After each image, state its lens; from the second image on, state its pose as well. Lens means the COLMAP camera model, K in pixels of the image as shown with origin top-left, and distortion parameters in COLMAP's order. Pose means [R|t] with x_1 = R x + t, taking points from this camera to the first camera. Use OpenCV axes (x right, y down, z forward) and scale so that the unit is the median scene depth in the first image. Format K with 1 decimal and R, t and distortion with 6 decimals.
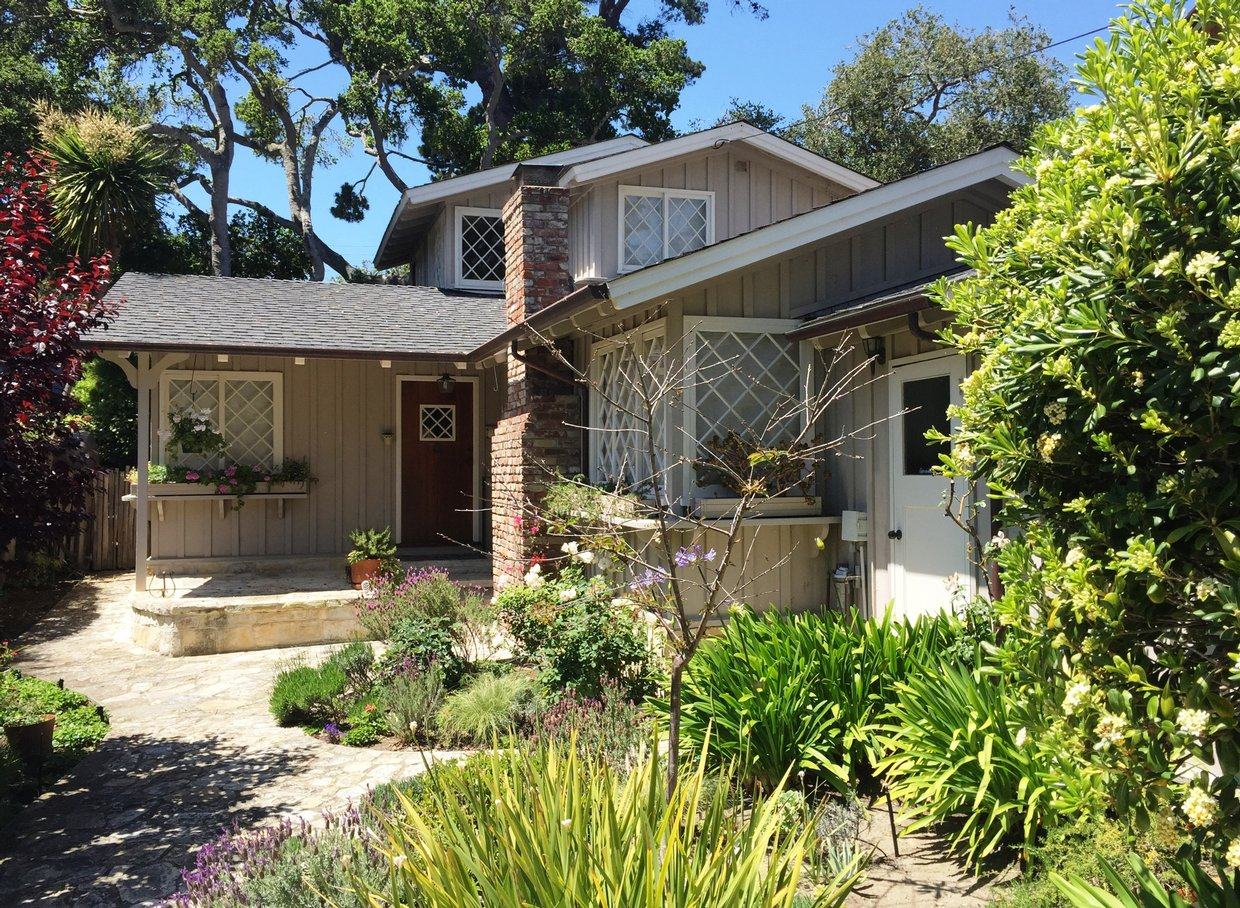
lens RADIAL K [[1108.9, 0, 620.0], [0, 1108.9, 454.0], [0, 0, 1]] dist [0.066606, 0.002959]
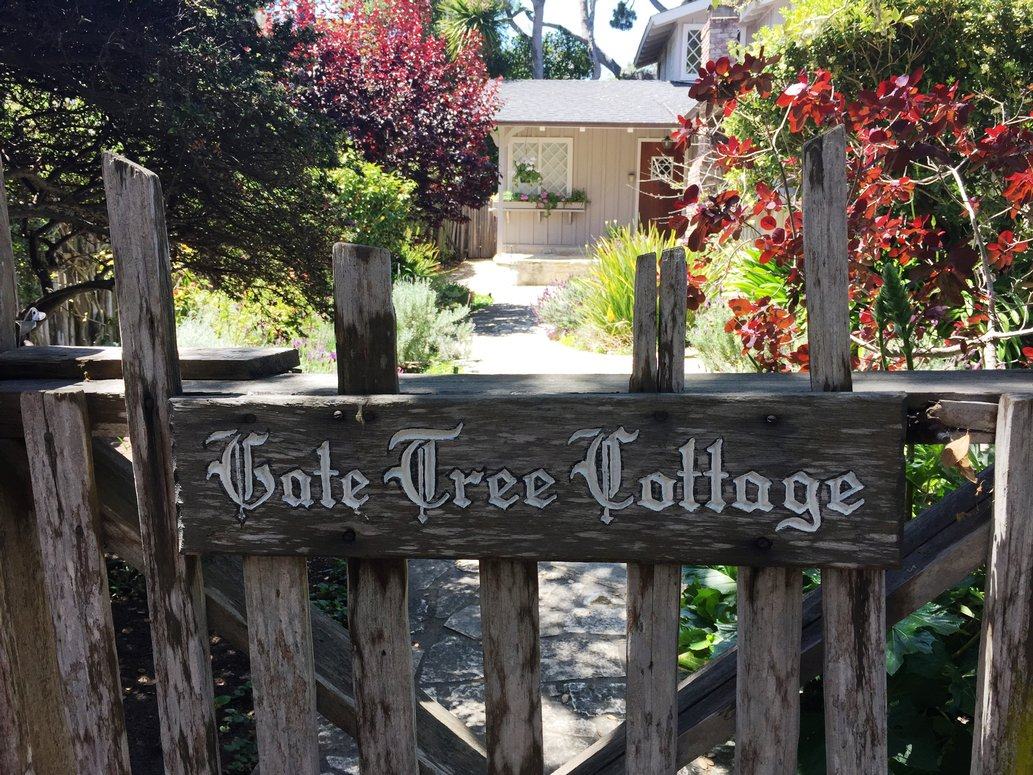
lens RADIAL K [[859.3, 0, 516.5], [0, 859.3, 387.5], [0, 0, 1]] dist [0.013131, 0.005141]
pose [[0.937149, 0.080619, -0.339488, 0.093951], [-0.011954, 0.979789, 0.199676, 0.039338], [0.348725, -0.183068, 0.919172, -0.308901]]
